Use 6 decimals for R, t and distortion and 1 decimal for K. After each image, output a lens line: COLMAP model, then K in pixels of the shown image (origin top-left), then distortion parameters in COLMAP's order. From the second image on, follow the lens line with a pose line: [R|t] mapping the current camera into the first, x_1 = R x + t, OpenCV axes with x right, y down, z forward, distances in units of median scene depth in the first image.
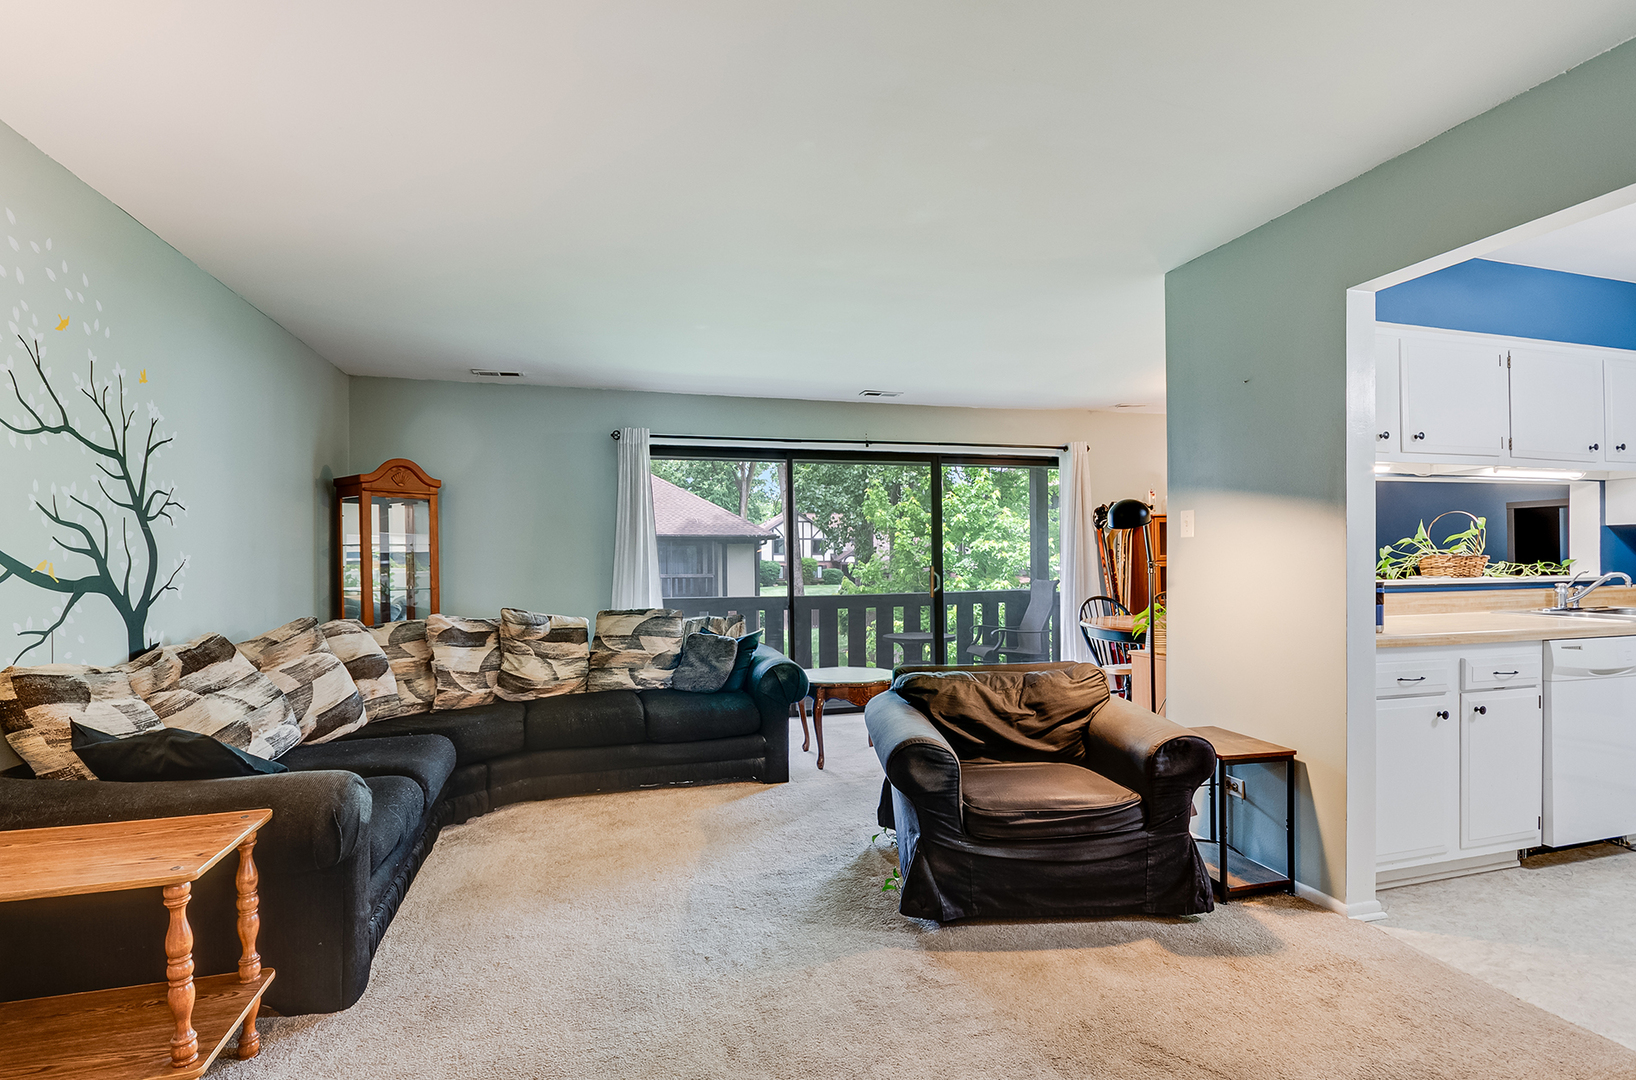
lens RADIAL K [[748.4, 0, 810.2], [0, 748.4, 549.8], [0, 0, 1]] dist [-0.005068, -0.001121]
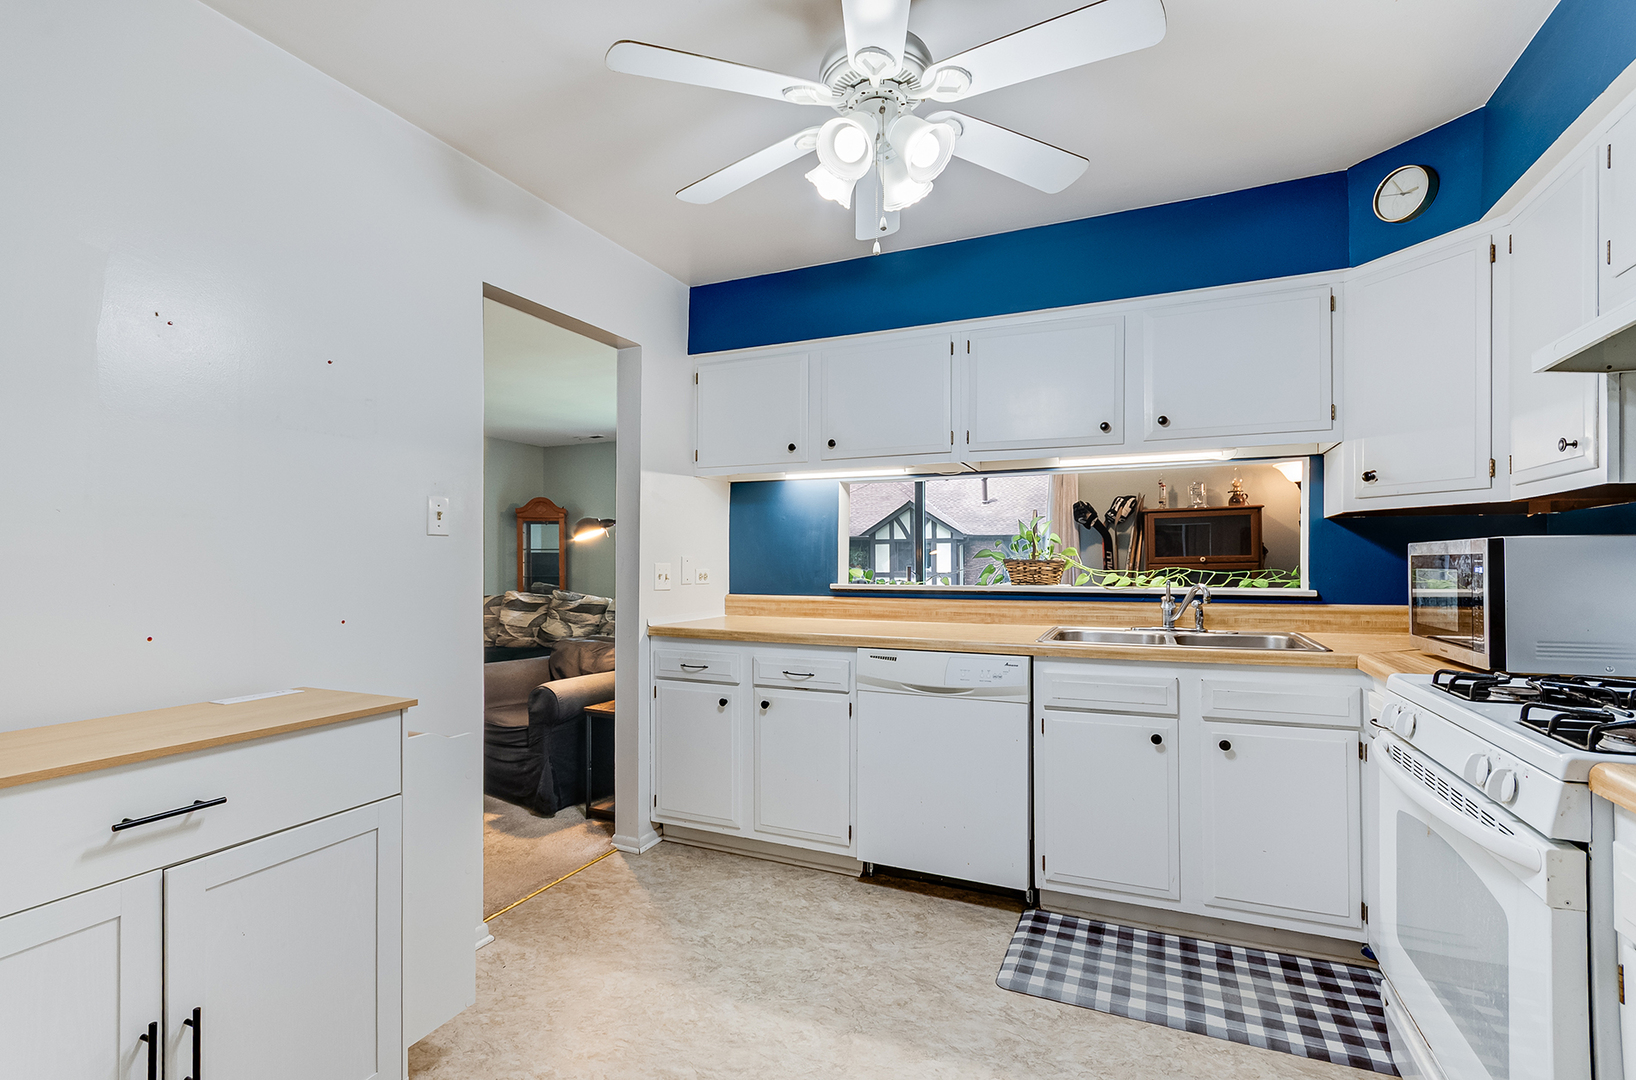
lens RADIAL K [[735.2, 0, 818.1], [0, 735.2, 549.1], [0, 0, 1]] dist [0.000129, 0.000155]
pose [[0.770276, -0.003840, -0.637699, 1.253880], [0.004582, 0.999989, -0.000487, -0.006070], [0.637694, -0.002547, 0.770286, 0.179287]]
